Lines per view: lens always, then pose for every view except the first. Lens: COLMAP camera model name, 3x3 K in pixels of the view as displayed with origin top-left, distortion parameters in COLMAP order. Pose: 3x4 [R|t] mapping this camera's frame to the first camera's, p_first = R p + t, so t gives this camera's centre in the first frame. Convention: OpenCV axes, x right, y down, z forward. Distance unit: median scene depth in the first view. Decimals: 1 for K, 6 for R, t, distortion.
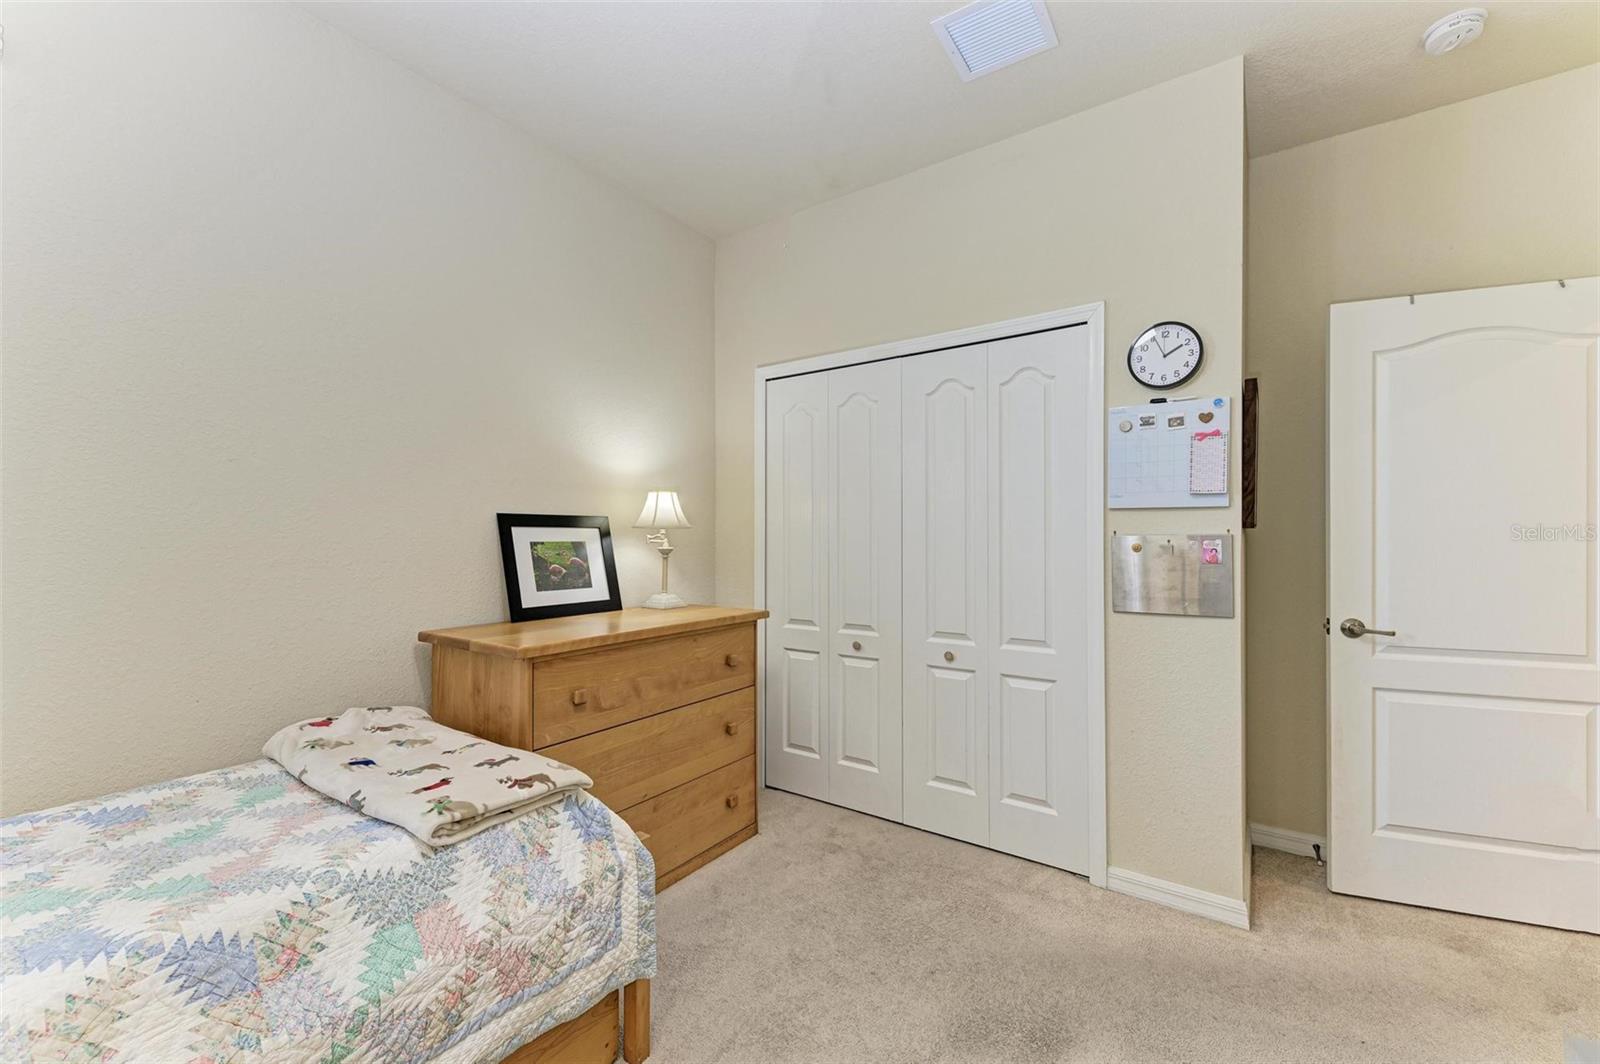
lens RADIAL K [[647.5, 0, 798.8], [0, 647.5, 535.6], [0, 0, 1]] dist [0.001004, 0.000036]
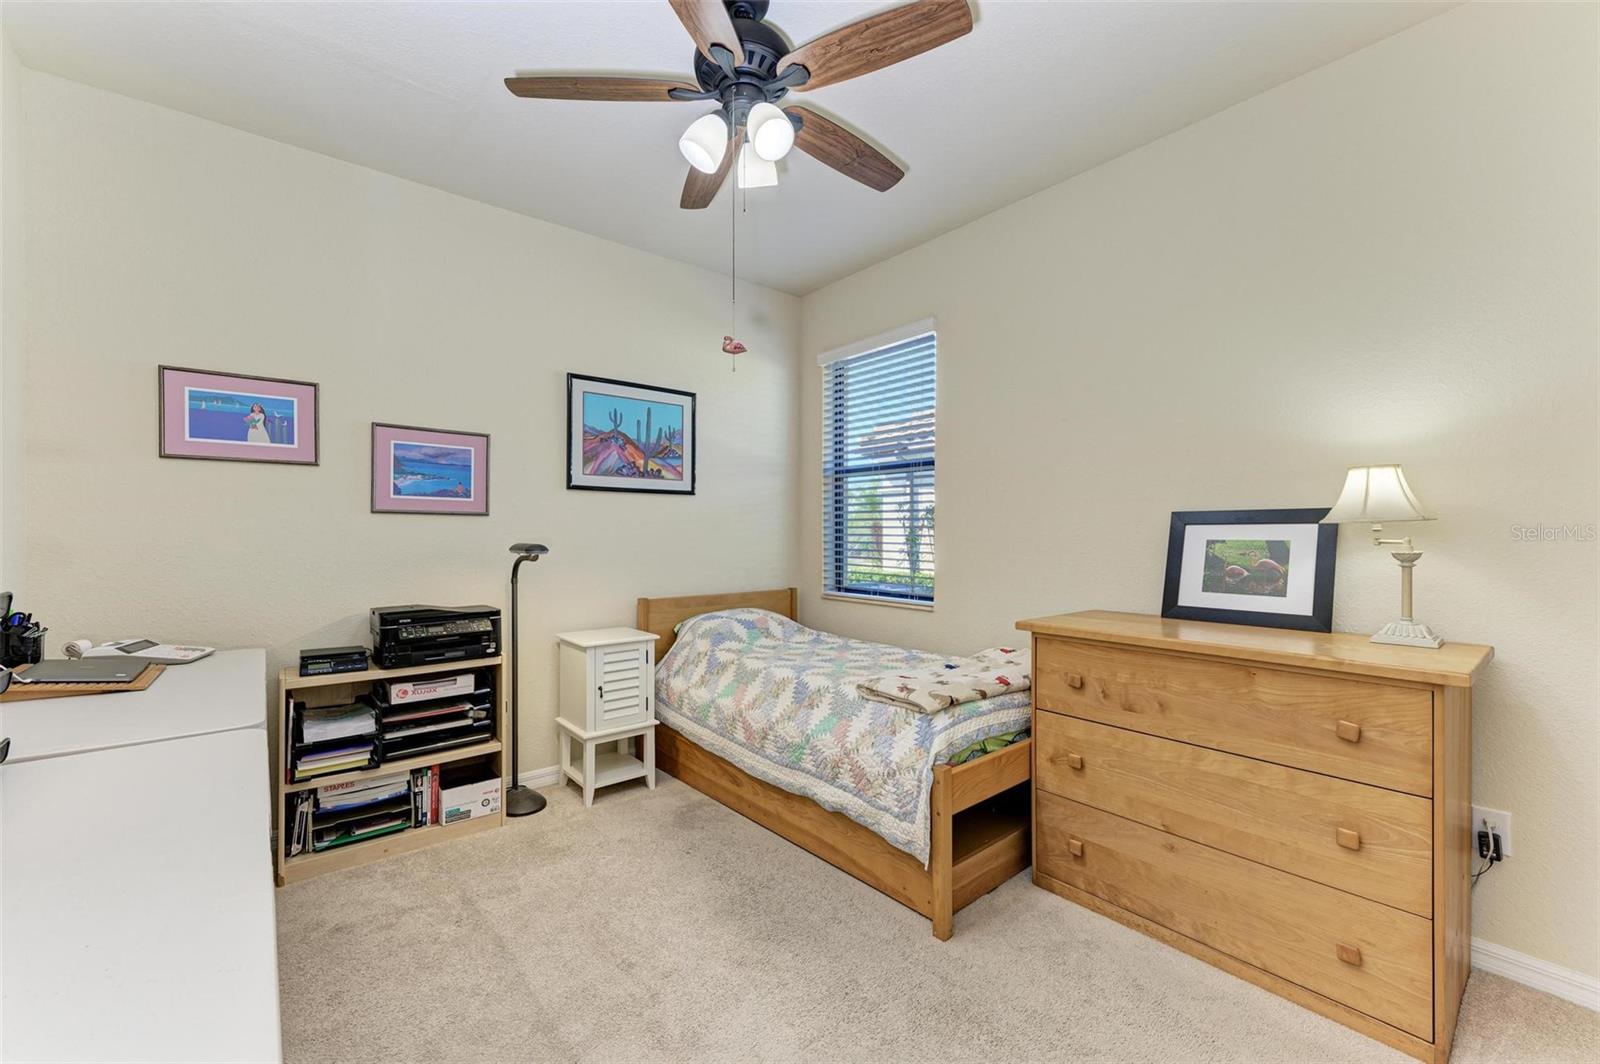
lens RADIAL K [[647.5, 0, 800.0], [0, 647.5, 535.3], [0, 0, 1]] dist [0.001004, 0.000036]
pose [[-0.278019, 0.000362, -0.960575, 0.680904], [0.002747, 0.999996, -0.000418, 0.001331], [0.960572, -0.002755, -0.278019, 0.689265]]
